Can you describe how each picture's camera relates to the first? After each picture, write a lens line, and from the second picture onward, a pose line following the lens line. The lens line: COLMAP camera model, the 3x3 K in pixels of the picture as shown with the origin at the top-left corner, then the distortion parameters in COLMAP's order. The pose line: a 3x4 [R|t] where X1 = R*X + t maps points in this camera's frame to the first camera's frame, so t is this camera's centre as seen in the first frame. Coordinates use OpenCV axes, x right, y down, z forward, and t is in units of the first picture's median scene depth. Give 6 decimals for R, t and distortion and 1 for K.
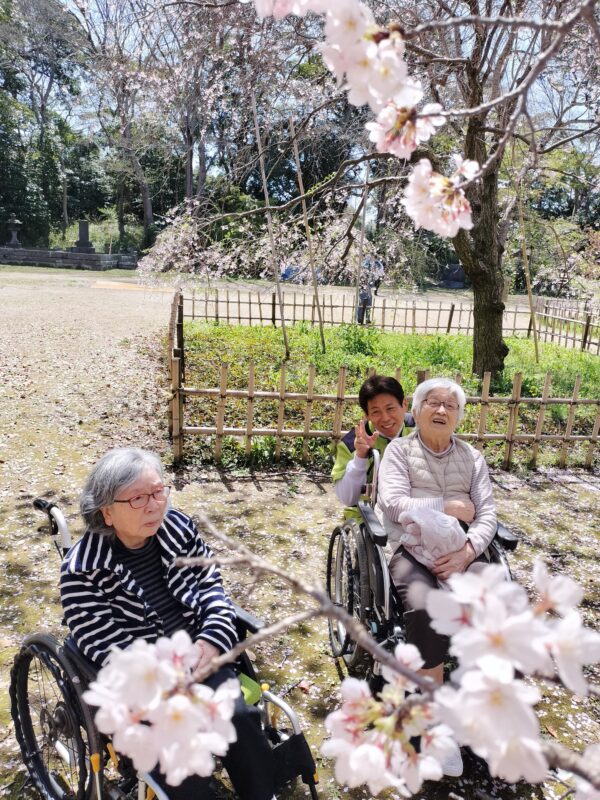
lens RADIAL K [[619.6, 0, 297.0], [0, 619.6, 397.4], [0, 0, 1]] dist [0.002342, 0.005718]
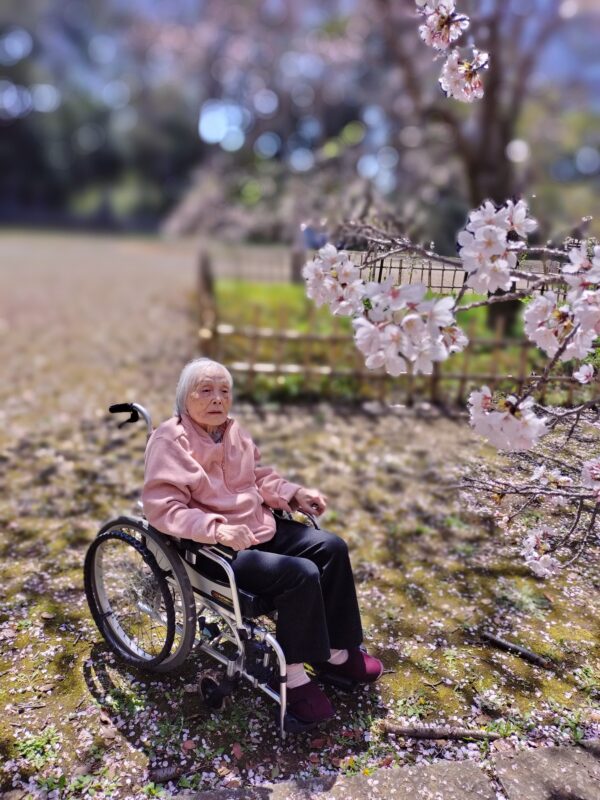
lens RADIAL K [[619.6, 0, 305.6], [0, 619.6, 406.8], [0, 0, 1]] dist [0.002342, 0.005718]
pose [[0.999960, -0.004270, -0.007867, -0.027620], [0.004693, 0.998500, 0.054550, 0.071764], [0.007622, -0.054585, 0.998480, -0.105854]]
